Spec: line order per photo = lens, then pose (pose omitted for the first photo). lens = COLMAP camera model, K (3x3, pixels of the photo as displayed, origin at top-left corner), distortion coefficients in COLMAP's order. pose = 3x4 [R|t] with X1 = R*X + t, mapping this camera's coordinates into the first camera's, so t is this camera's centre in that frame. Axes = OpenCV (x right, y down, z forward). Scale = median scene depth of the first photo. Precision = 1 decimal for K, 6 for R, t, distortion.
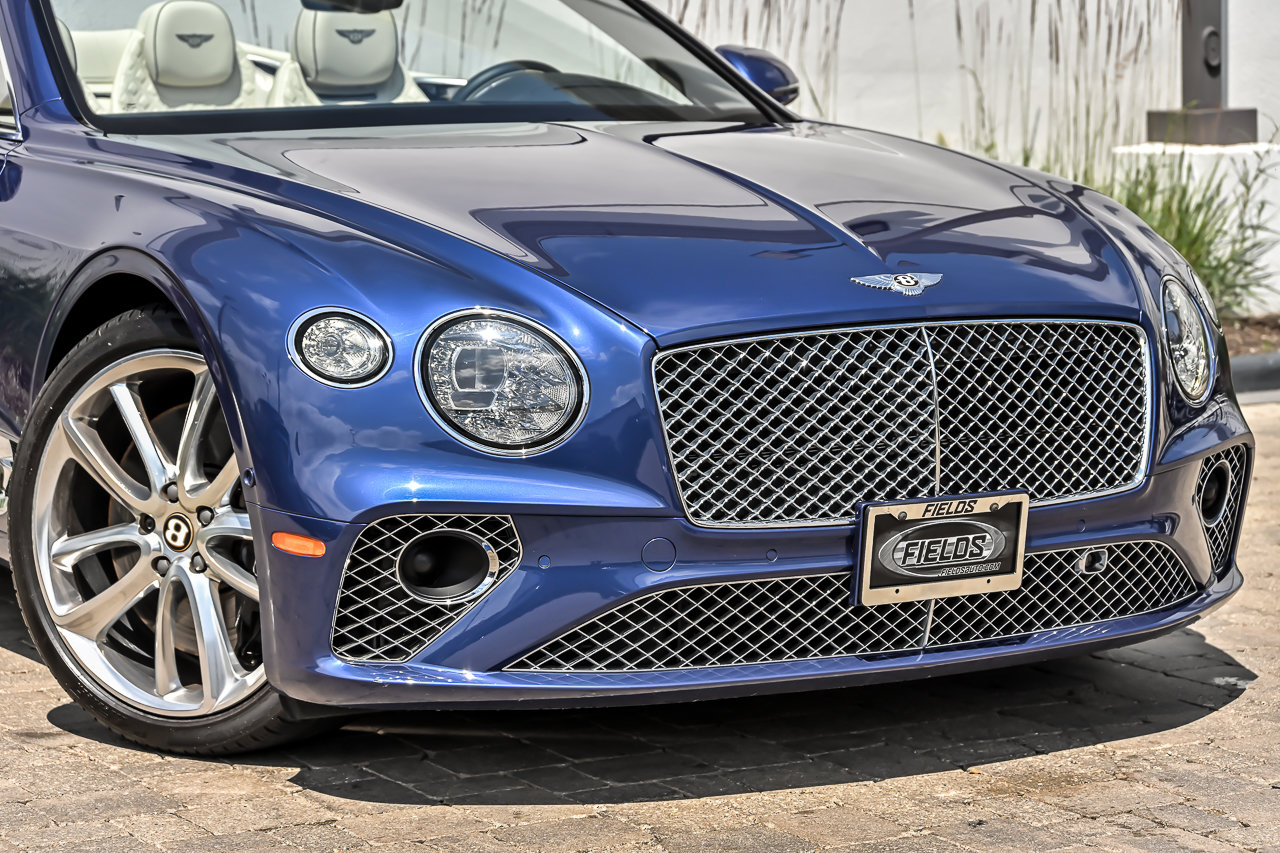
lens RADIAL K [[3419.1, 0, 640.0], [0, 3419.1, 426.5], [0, 0, 1]] dist [0.025136, 0.507171]
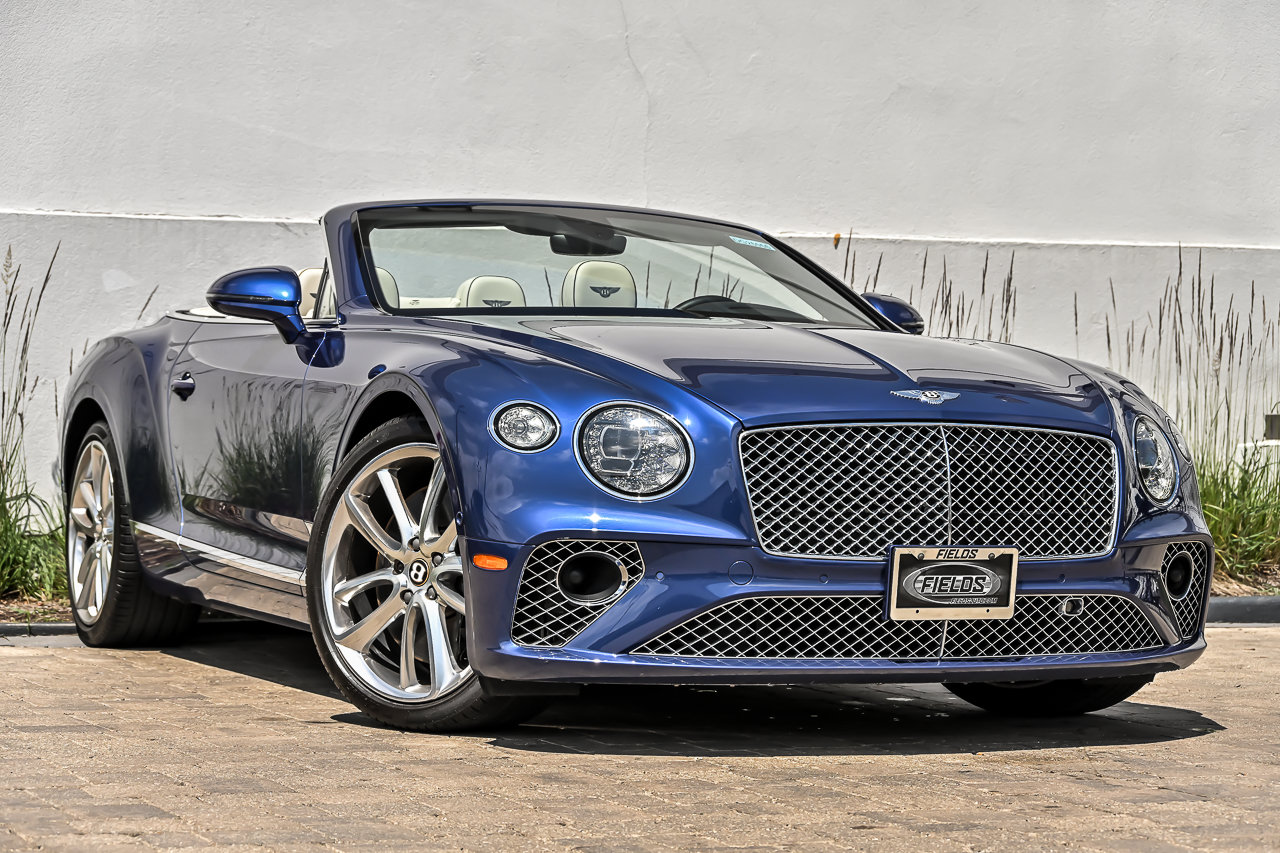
lens RADIAL K [[2809.9, 0, 640.0], [0, 2809.9, 426.5], [0, 0, 1]] dist [0.050183, -0.000041]
pose [[0.993087, 0.013711, -0.116578, 0.094138], [-0.028134, 0.992009, -0.122989, 0.115837], [0.113960, 0.125419, 0.985537, -0.149433]]
